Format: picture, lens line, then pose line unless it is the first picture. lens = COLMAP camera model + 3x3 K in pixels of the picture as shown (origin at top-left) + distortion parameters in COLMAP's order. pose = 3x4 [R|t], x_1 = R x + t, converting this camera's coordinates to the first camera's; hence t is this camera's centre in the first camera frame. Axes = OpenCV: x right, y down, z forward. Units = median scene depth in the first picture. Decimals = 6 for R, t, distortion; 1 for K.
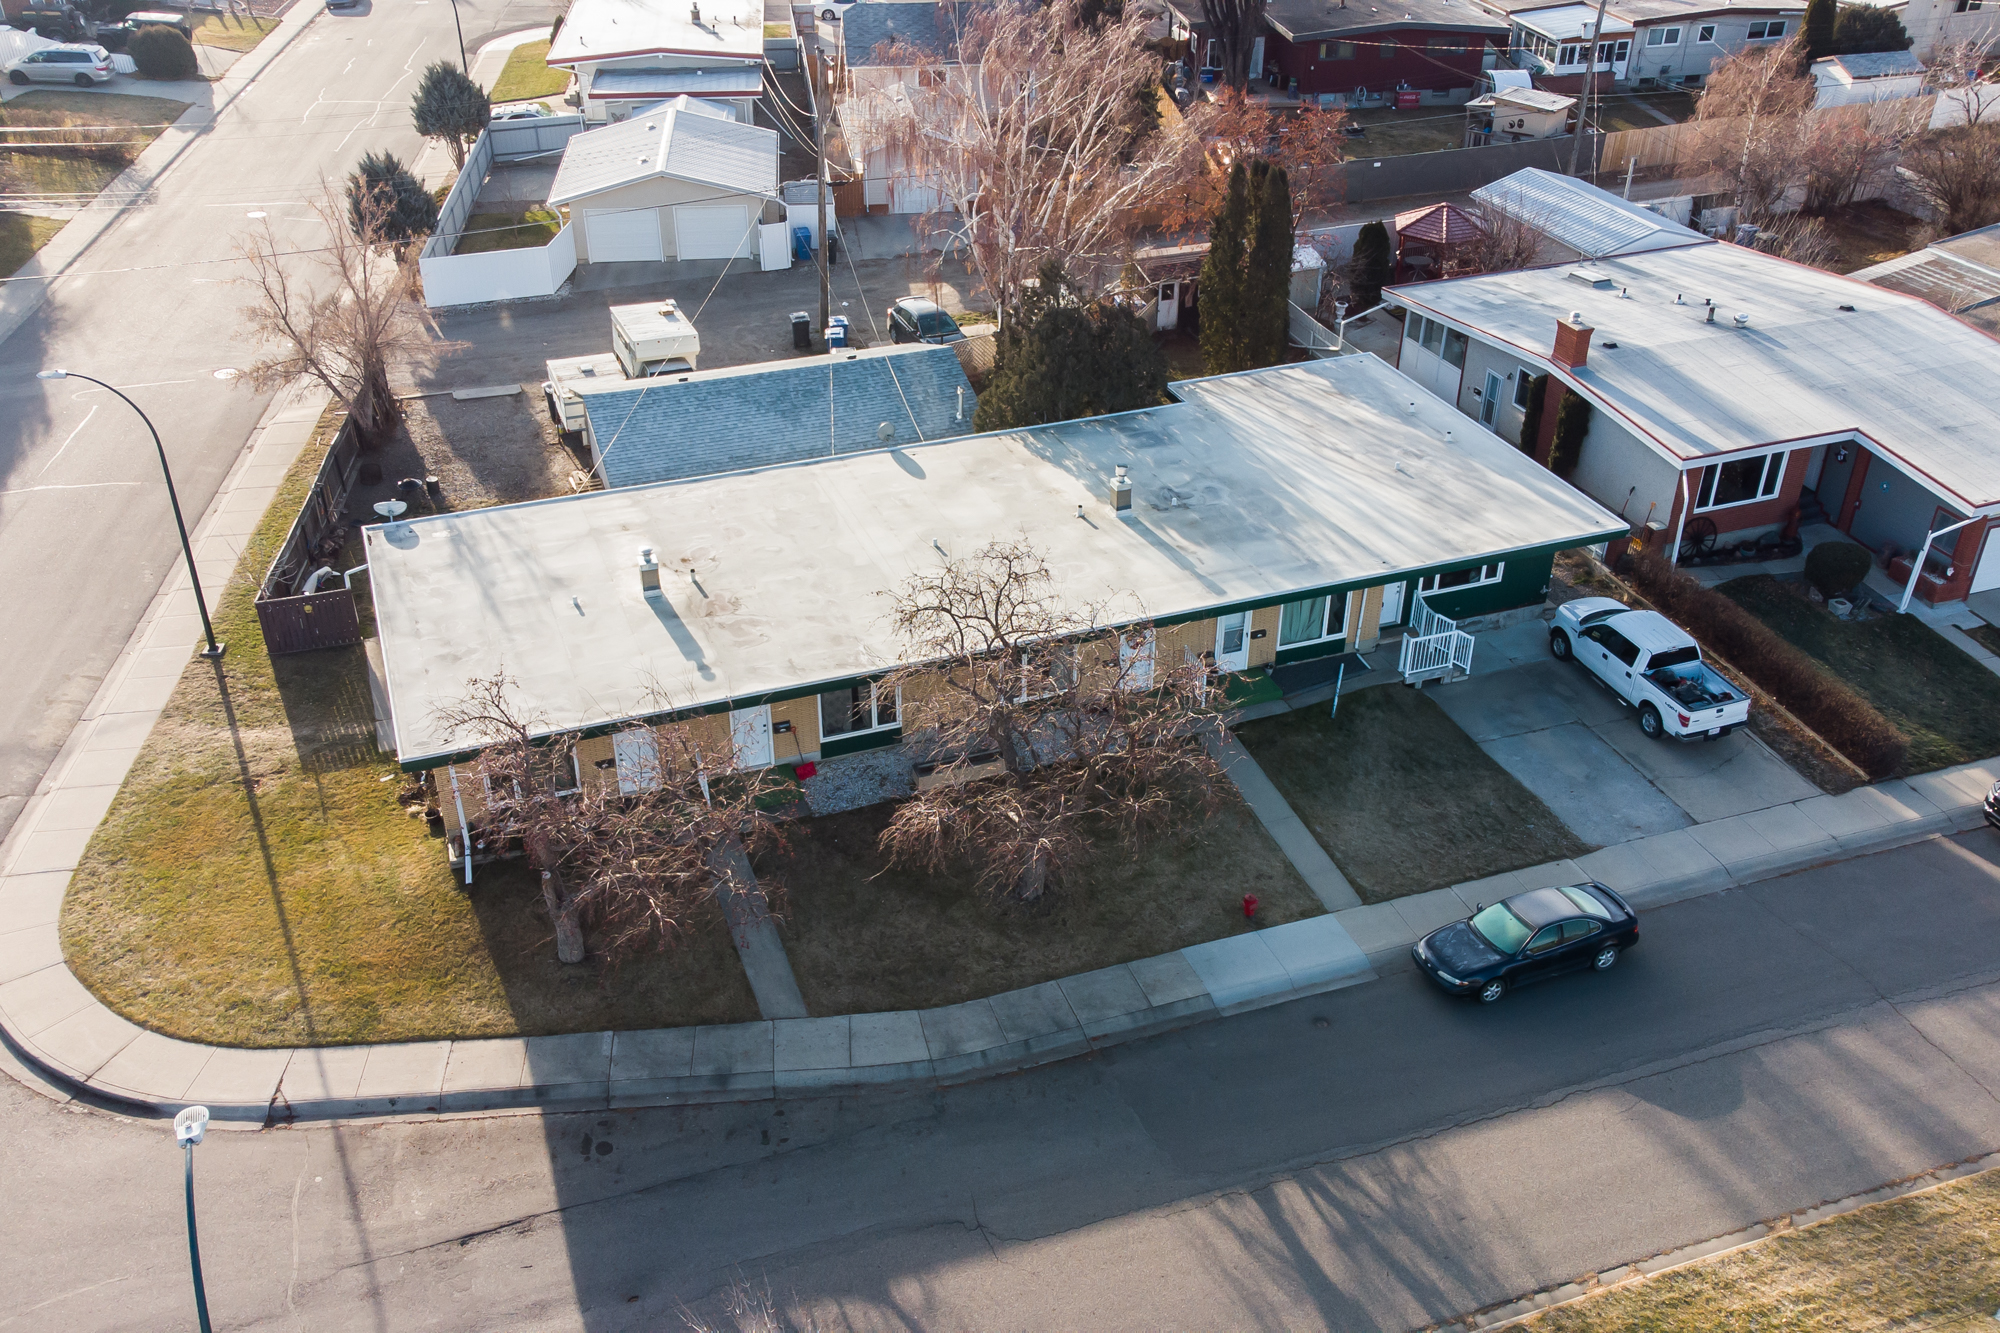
lens RADIAL K [[1769.5, 0, 989.1], [0, 1769.5, 658.2], [0, 0, 1]] dist [0.037189, 0.015748]
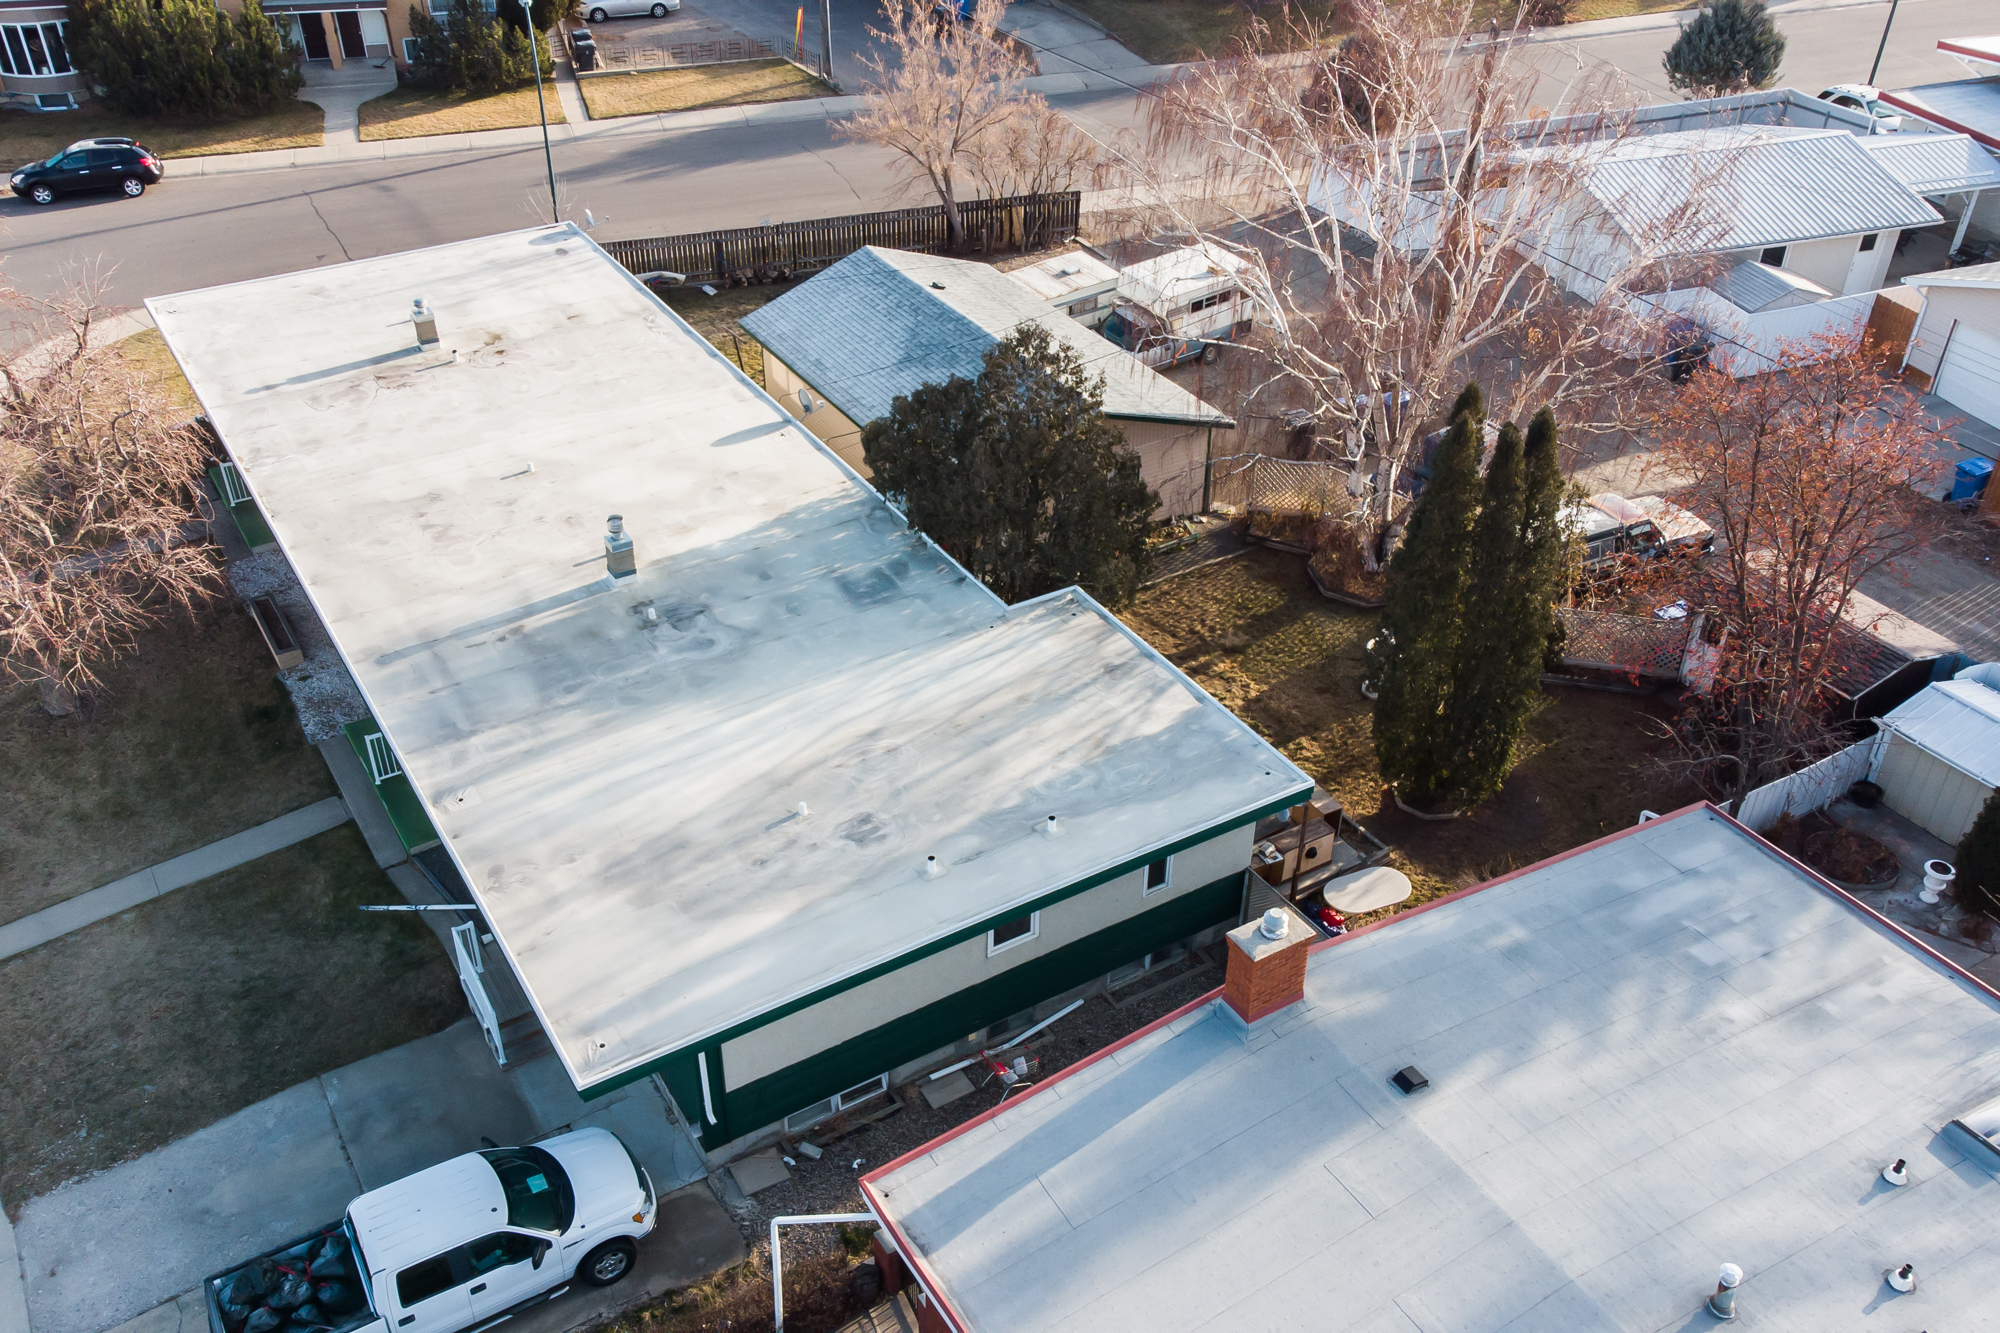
lens RADIAL K [[1769.5, 0, 990.0], [0, 1769.5, 661.0], [0, 0, 1]] dist [0.037189, 0.015748]
pose [[0.192293, 0.556400, -0.808358, 0.803512], [-0.517333, 0.757448, 0.398295, -0.479846], [0.833901, 0.341600, 0.433496, 0.910586]]
